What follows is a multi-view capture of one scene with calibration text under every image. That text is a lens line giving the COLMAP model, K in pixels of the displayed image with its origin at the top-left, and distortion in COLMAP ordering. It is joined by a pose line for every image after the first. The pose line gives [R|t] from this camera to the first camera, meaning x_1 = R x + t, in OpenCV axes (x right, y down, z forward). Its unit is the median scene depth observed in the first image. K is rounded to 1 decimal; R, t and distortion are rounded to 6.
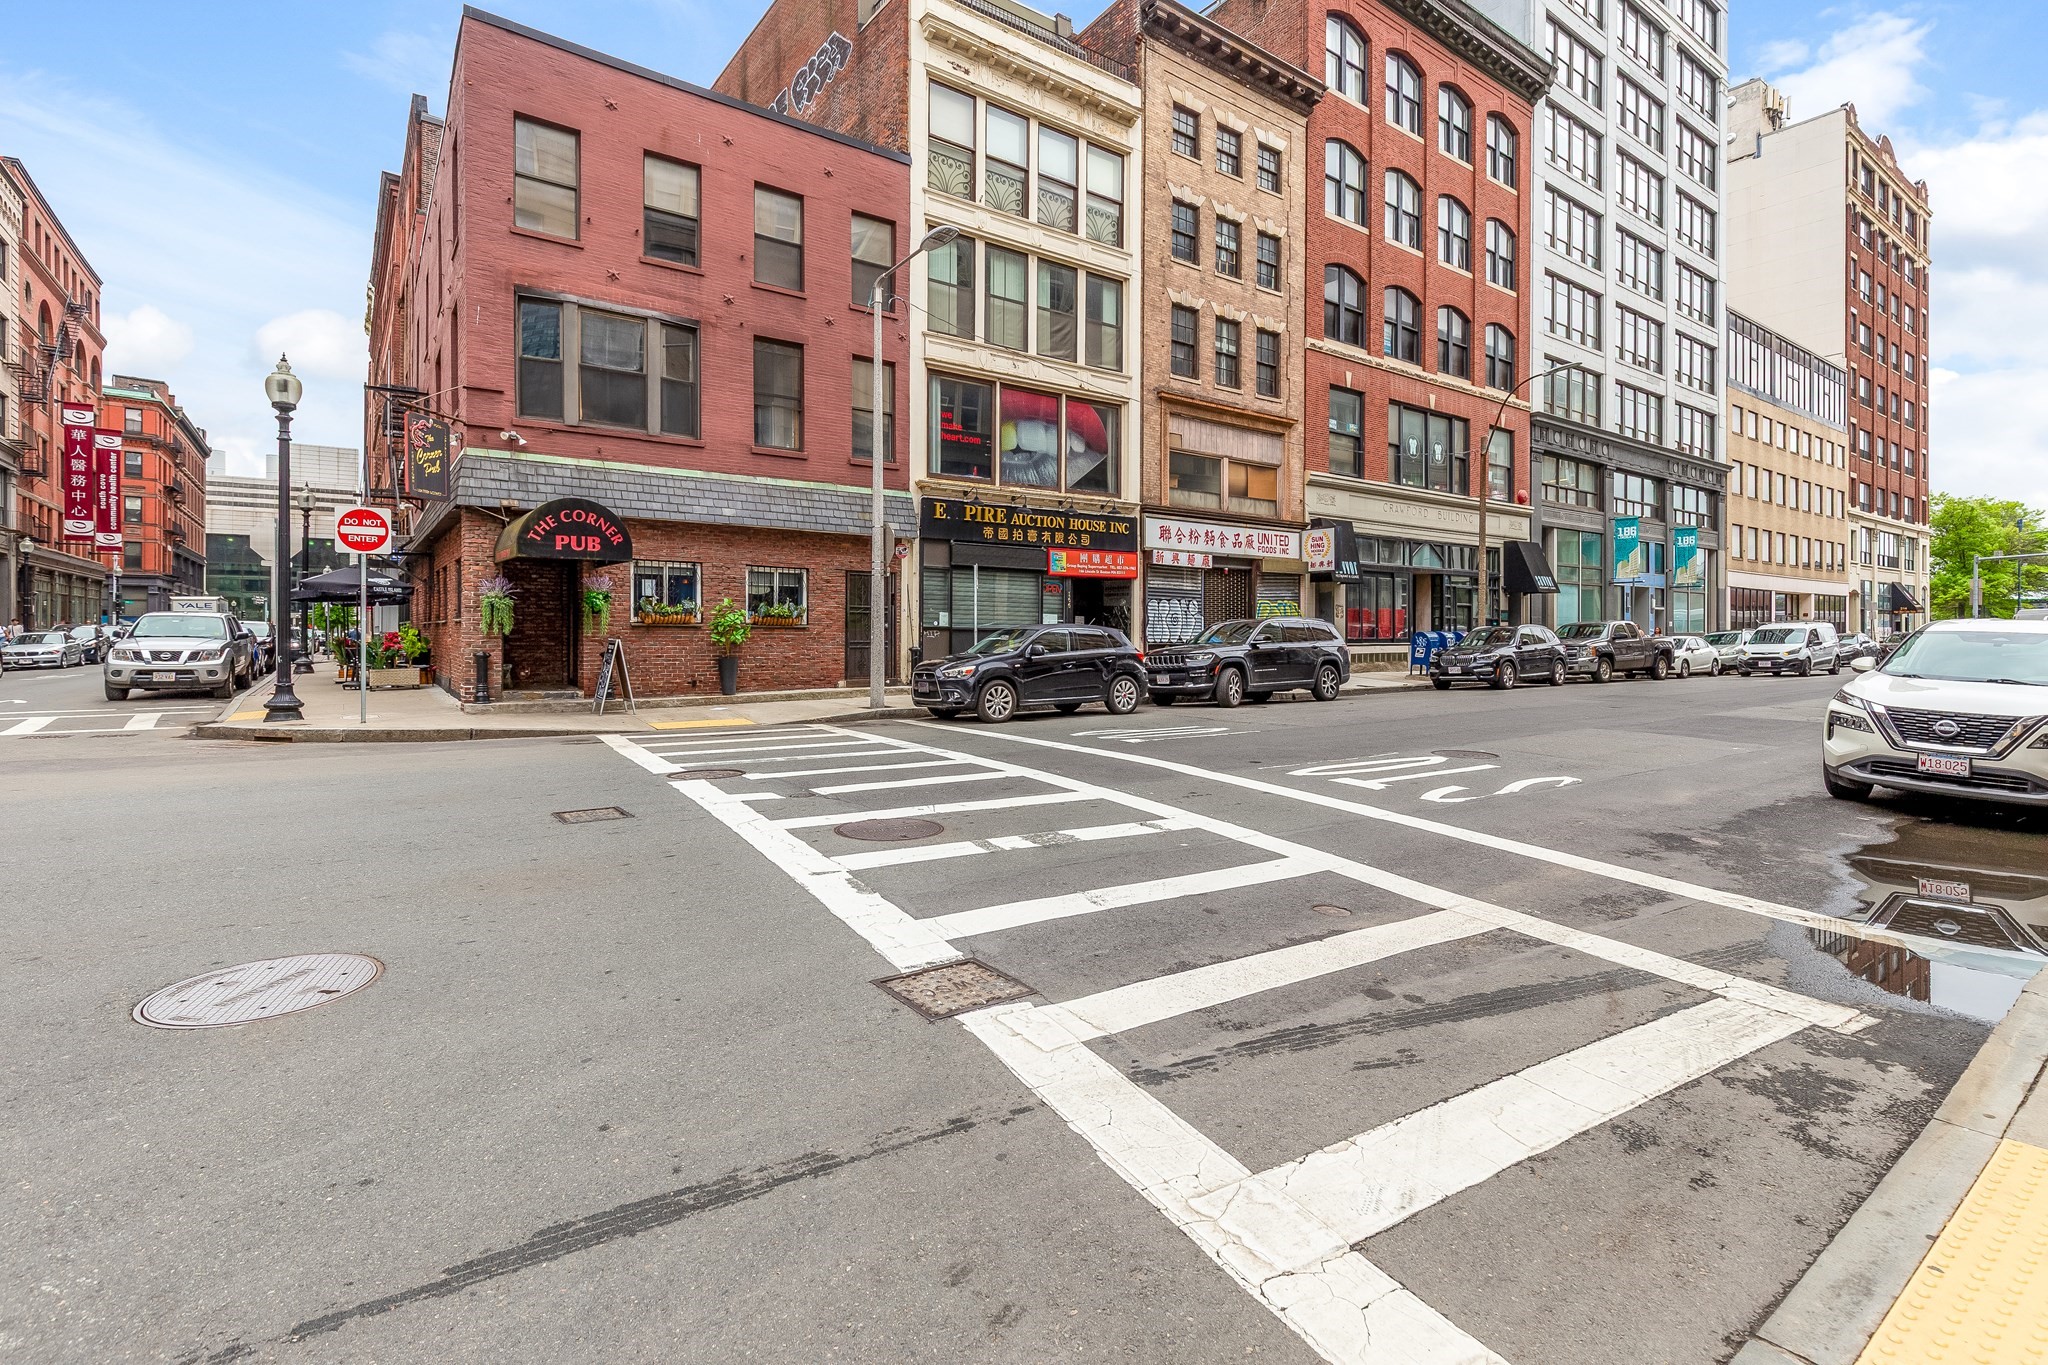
lens RADIAL K [[942.5, 0, 1042.9], [0, 942.5, 628.5], [0, 0, 1]] dist [0.008084, -0.001208]
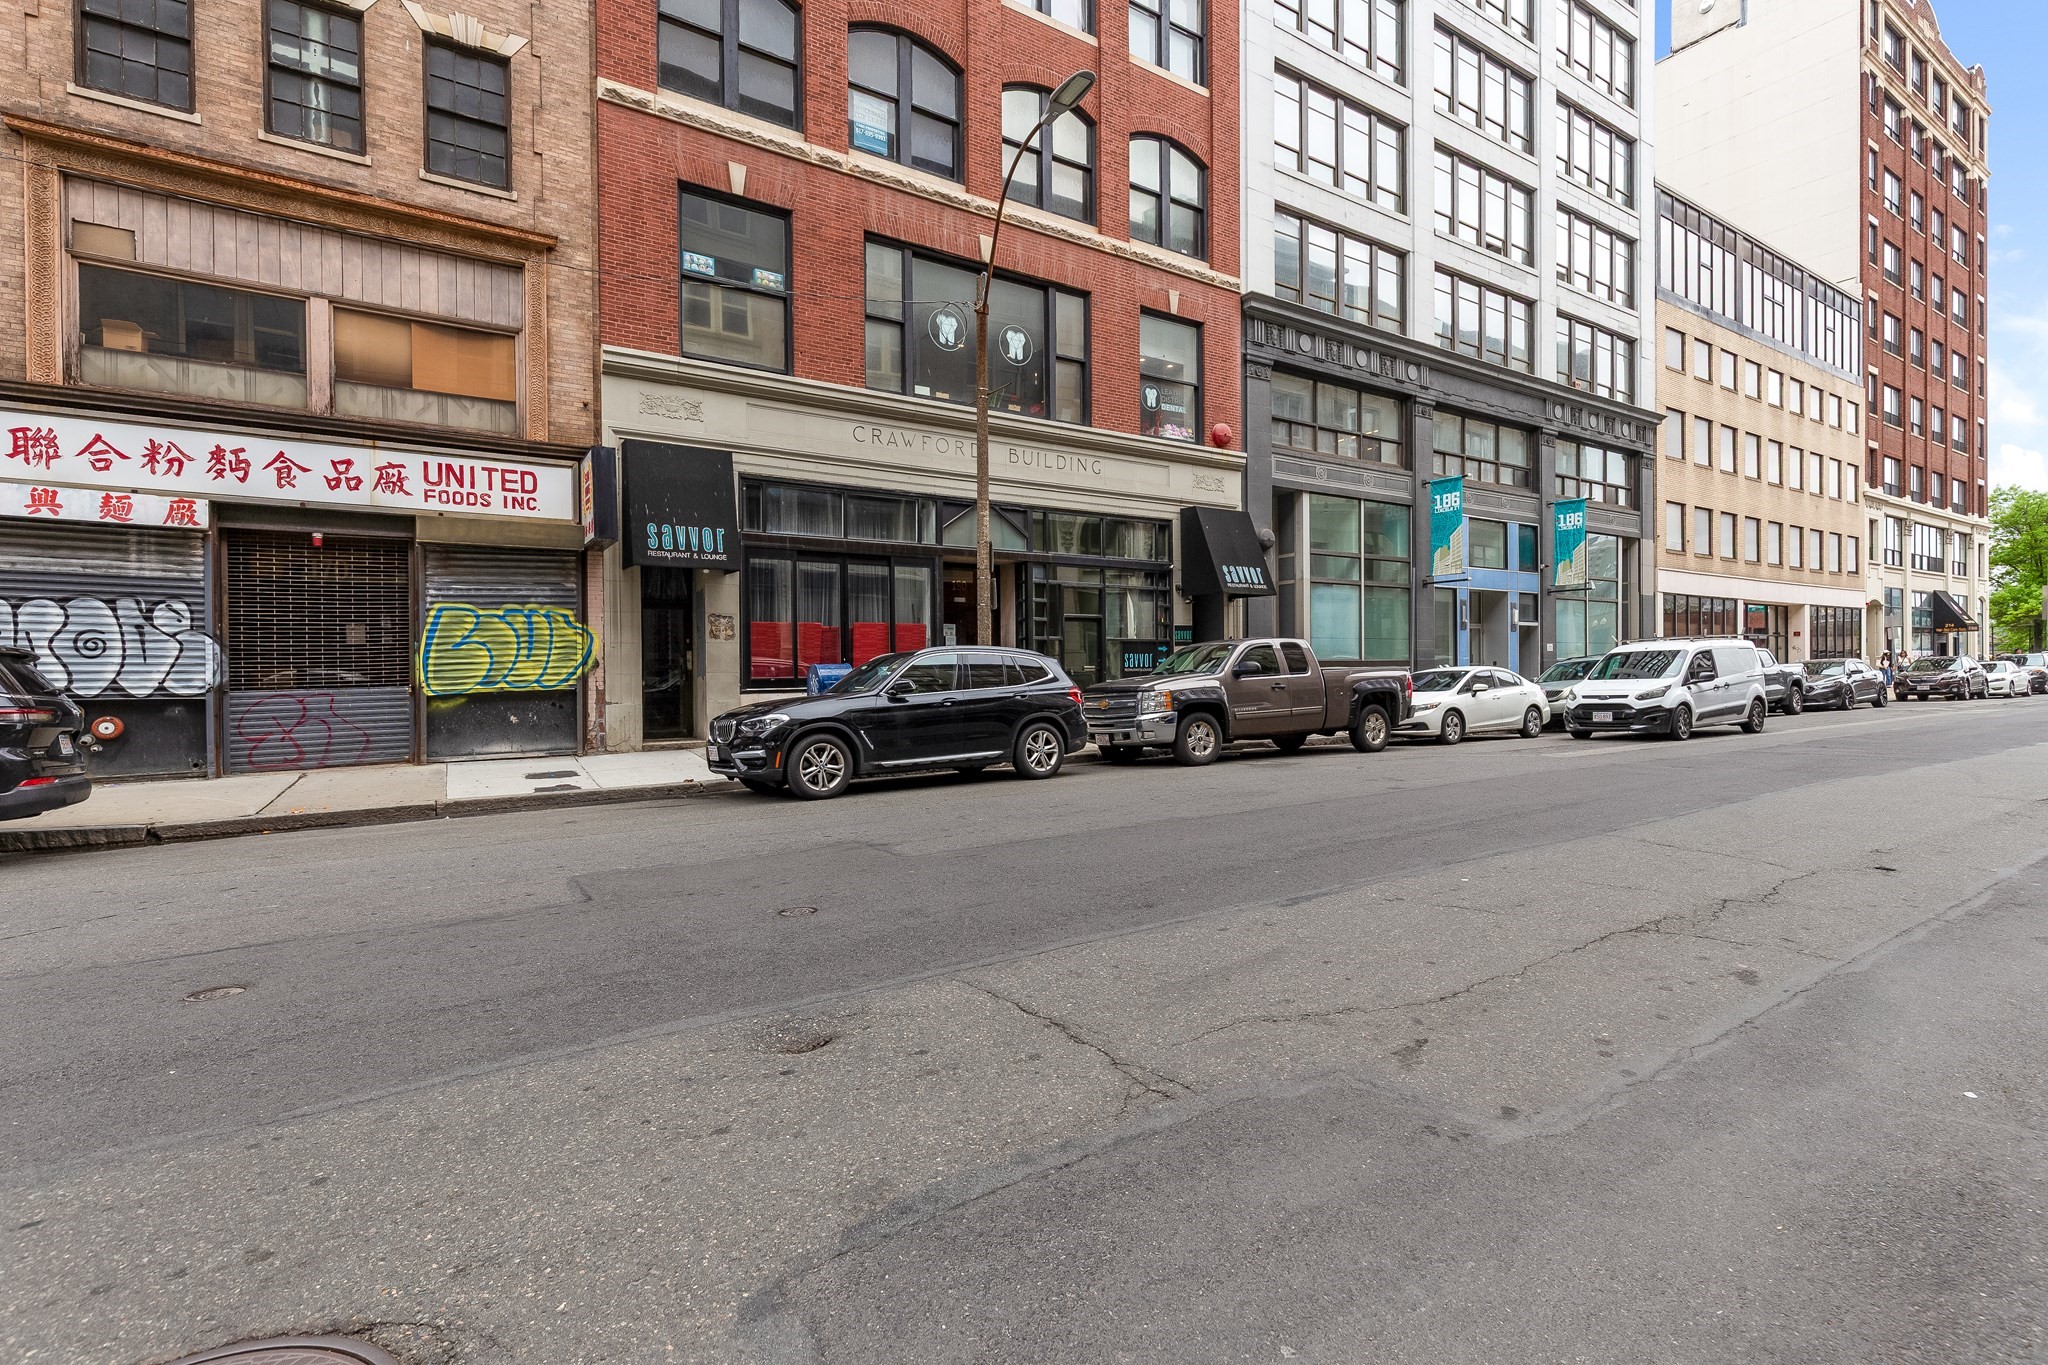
lens RADIAL K [[942.5, 0, 1031.0], [0, 942.5, 673.2], [0, 0, 1]] dist [0.008084, -0.001208]
pose [[0.998596, -0.011031, -0.051808, 0.542228], [0.011508, 0.999894, 0.008934, 0.004876], [0.051704, -0.009518, 0.998617, 0.520507]]
